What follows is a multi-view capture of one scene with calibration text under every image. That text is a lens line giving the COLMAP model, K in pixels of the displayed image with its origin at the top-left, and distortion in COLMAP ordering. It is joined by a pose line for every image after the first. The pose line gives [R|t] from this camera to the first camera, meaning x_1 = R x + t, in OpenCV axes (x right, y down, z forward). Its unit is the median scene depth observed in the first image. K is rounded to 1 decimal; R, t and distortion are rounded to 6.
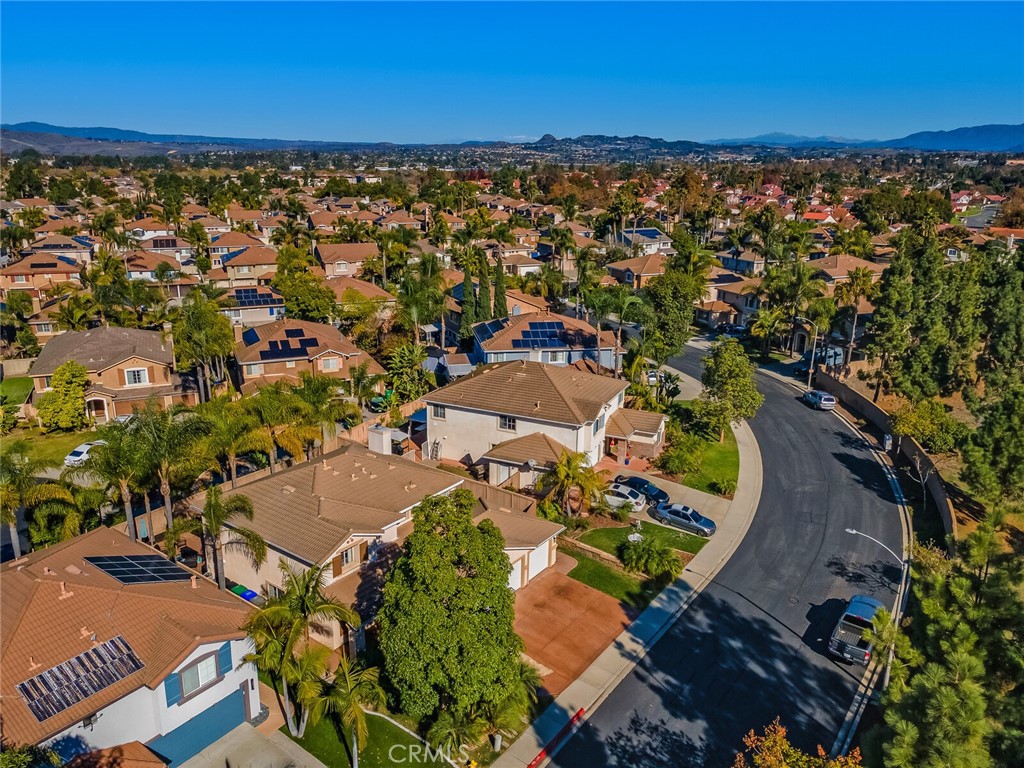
lens RADIAL K [[758.2, 0, 506.3], [0, 758.2, 383.2], [0, 0, 1]] dist [0.041828, -0.001207]
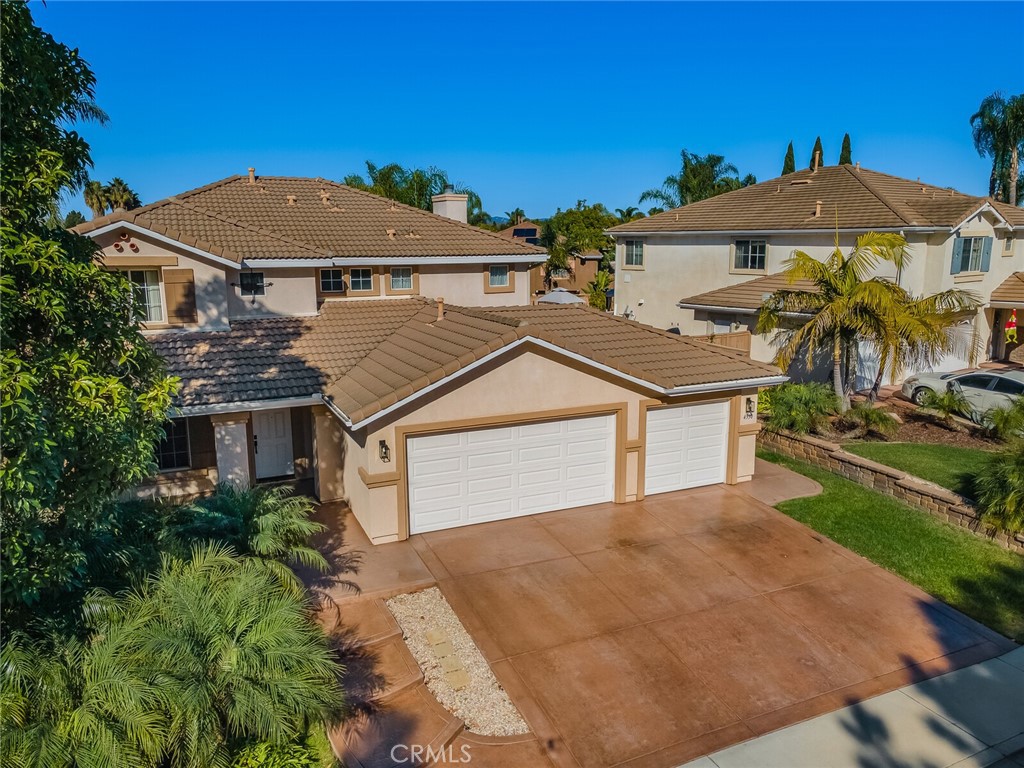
lens RADIAL K [[758.2, 0, 506.3], [0, 758.2, 383.2], [0, 0, 1]] dist [0.041828, -0.001207]
pose [[0.871641, 0.075705, -0.484263, 0.134985], [-0.122251, 0.990354, -0.065220, 0.229405], [0.474655, 0.116050, 0.872488, 0.621978]]
